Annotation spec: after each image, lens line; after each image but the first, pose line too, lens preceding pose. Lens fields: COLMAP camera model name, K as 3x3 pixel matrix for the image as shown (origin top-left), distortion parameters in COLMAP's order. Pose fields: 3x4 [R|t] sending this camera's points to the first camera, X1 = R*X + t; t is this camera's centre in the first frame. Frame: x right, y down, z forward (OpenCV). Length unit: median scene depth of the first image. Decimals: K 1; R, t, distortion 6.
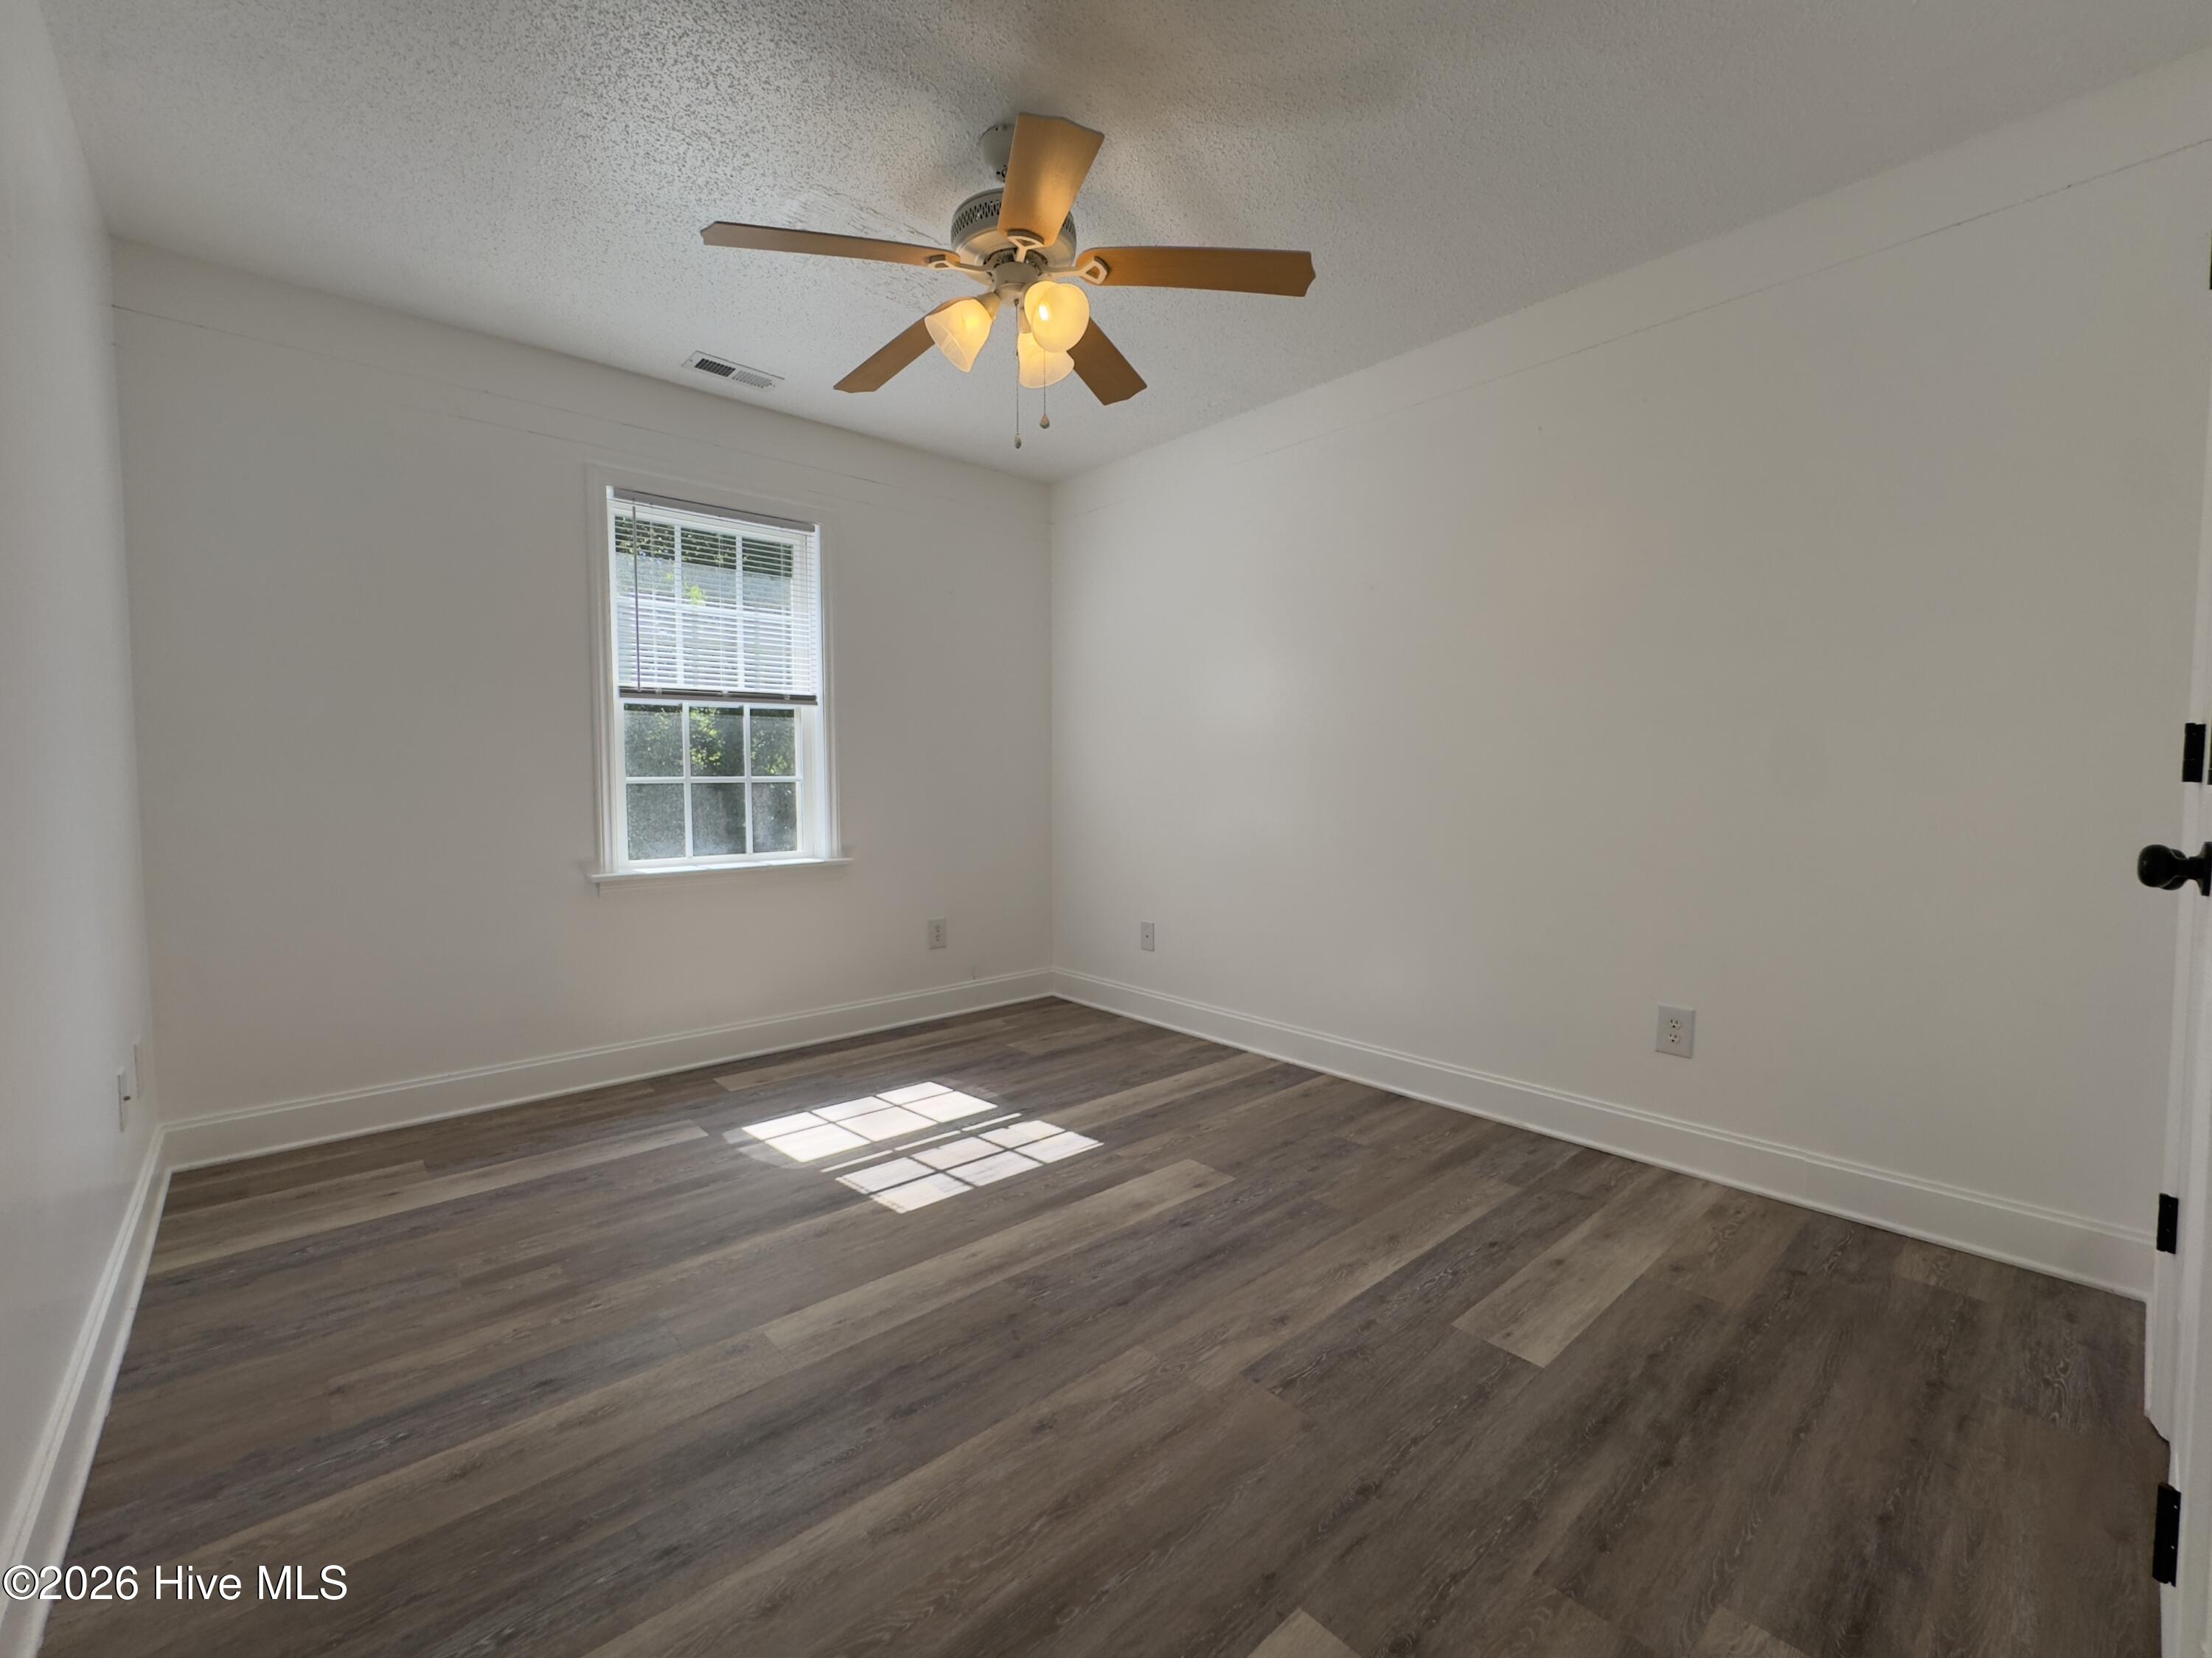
lens RADIAL K [[884.1, 0, 1104.2], [0, 884.1, 825.8], [0, 0, 1]] dist [-0.003009, -0.000263]
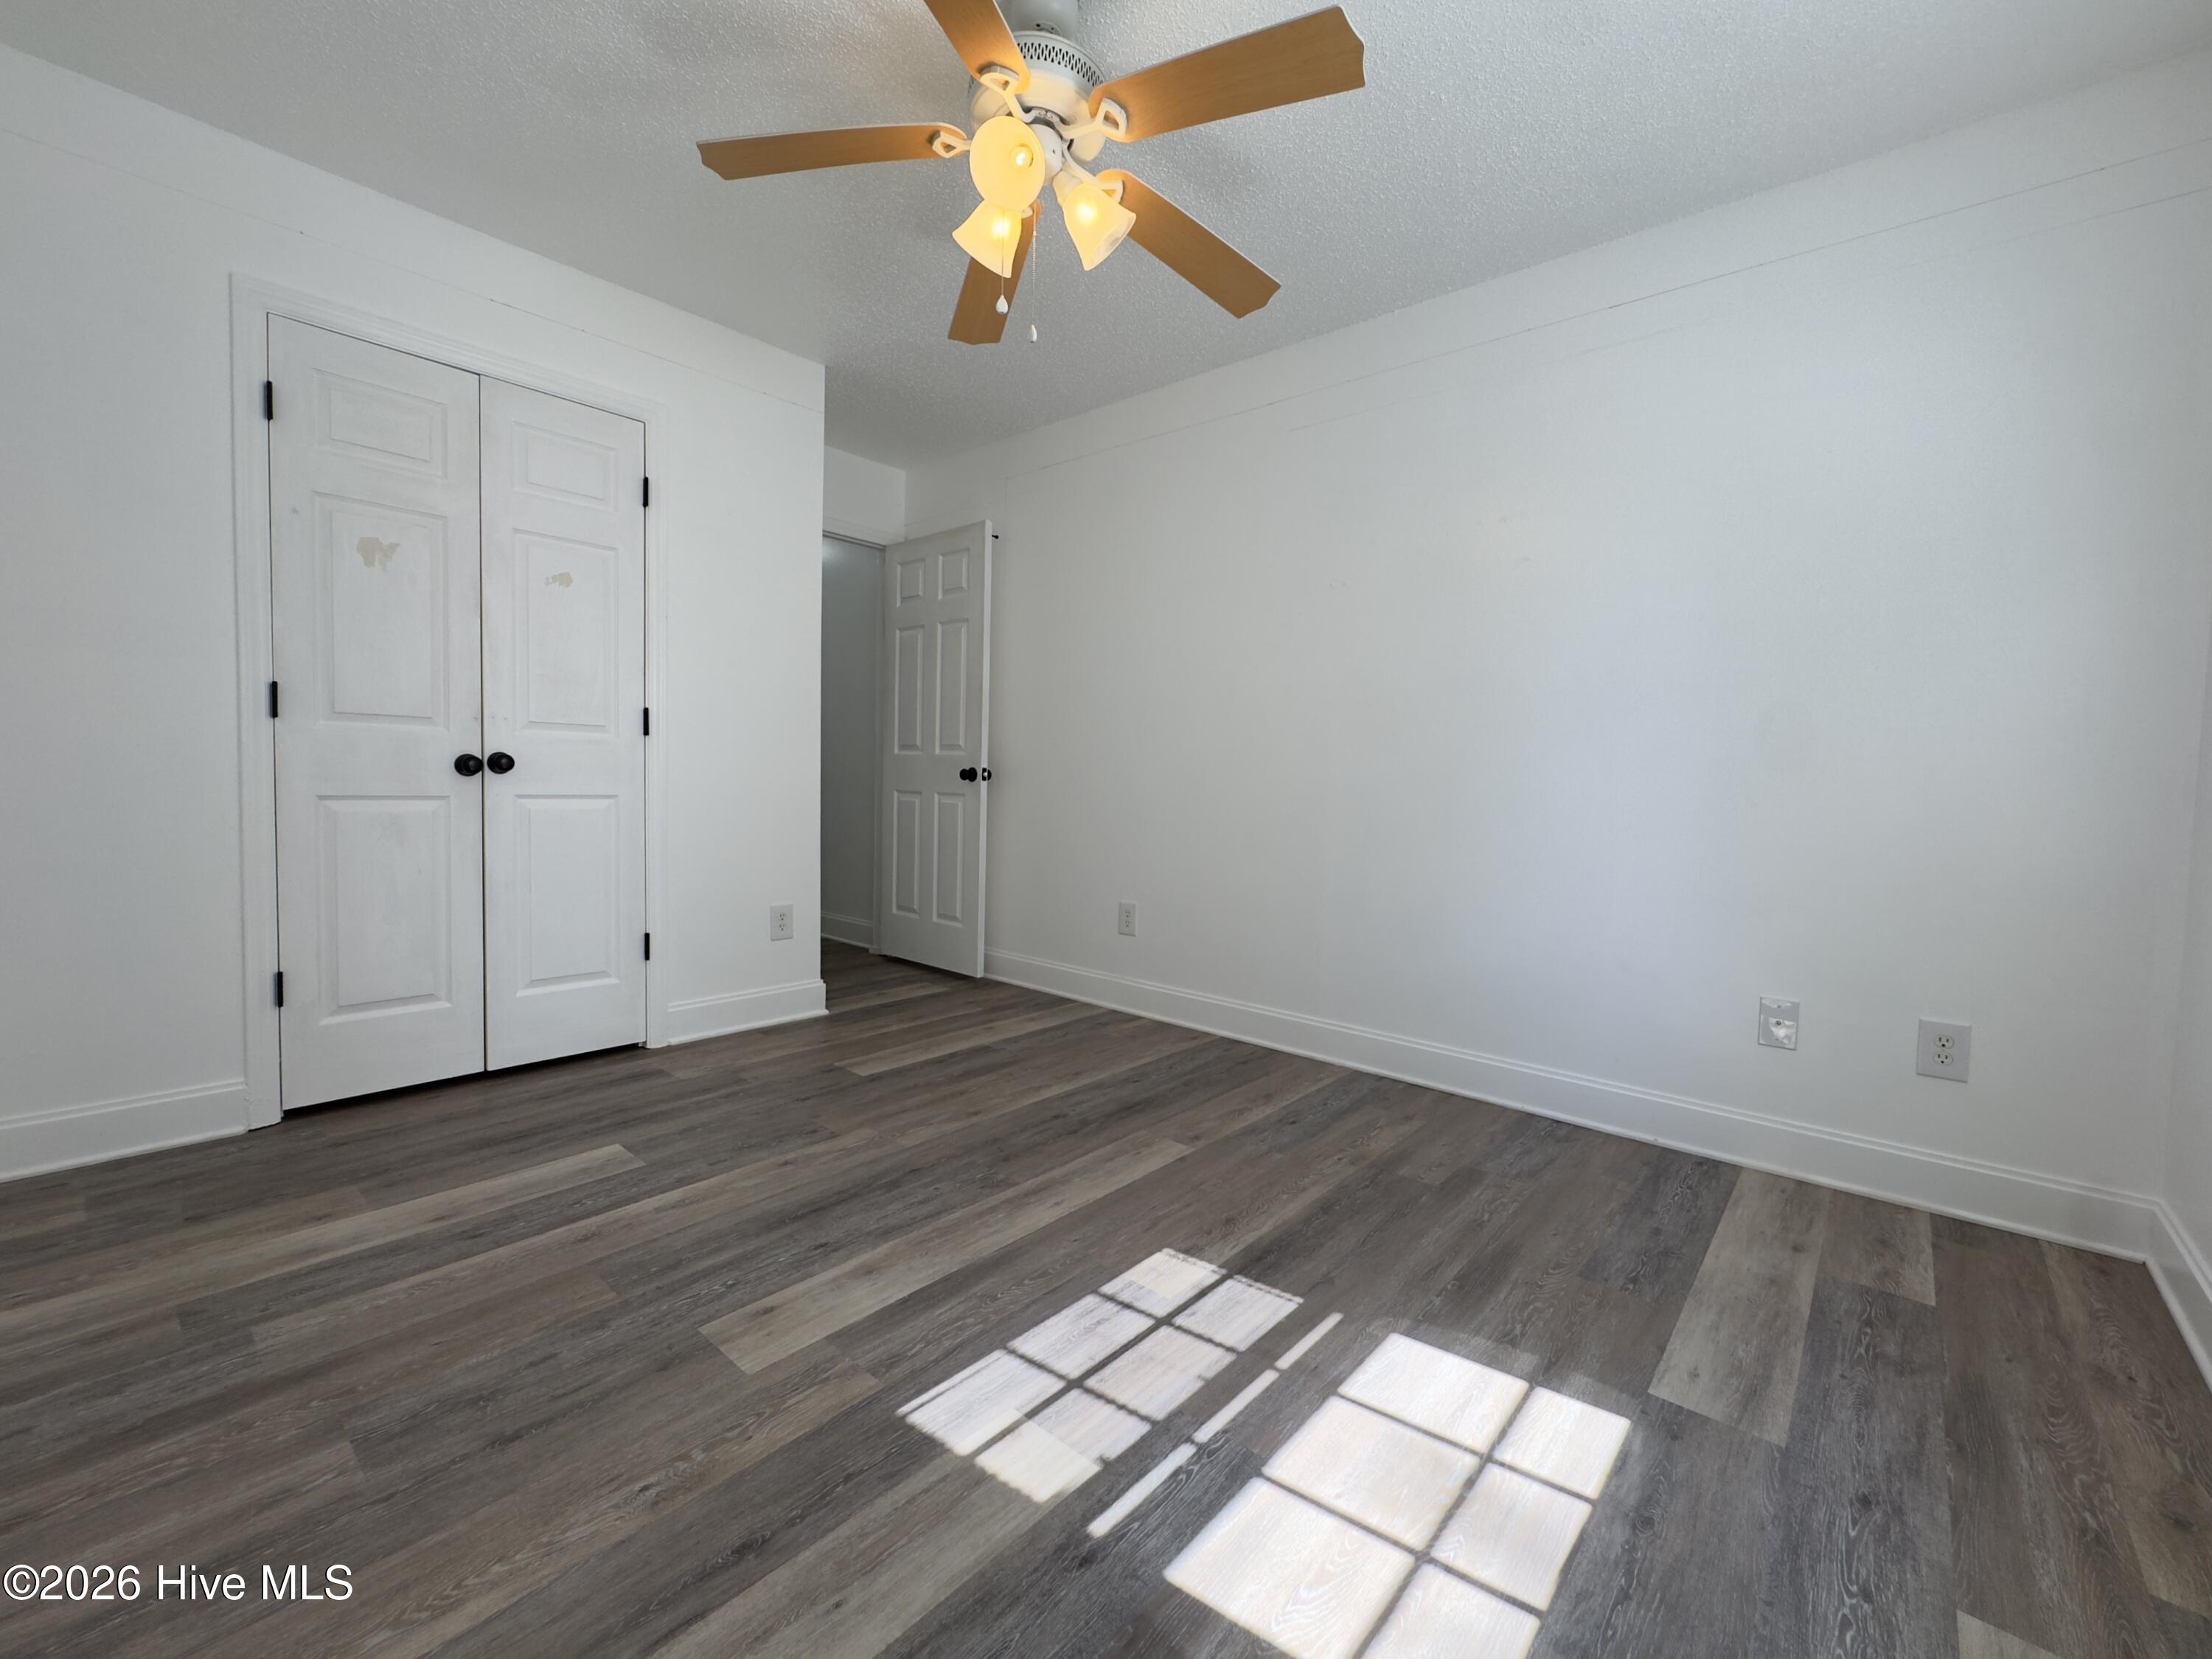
lens RADIAL K [[884.2, 0, 1104.2], [0, 884.2, 826.3], [0, 0, 1]] dist [-0.003009, -0.000263]
pose [[-0.991503, -0.015706, -0.129130, -0.057493], [-0.029505, 0.993965, 0.105654, -0.041544], [0.126691, 0.108567, -0.985983, 1.733471]]
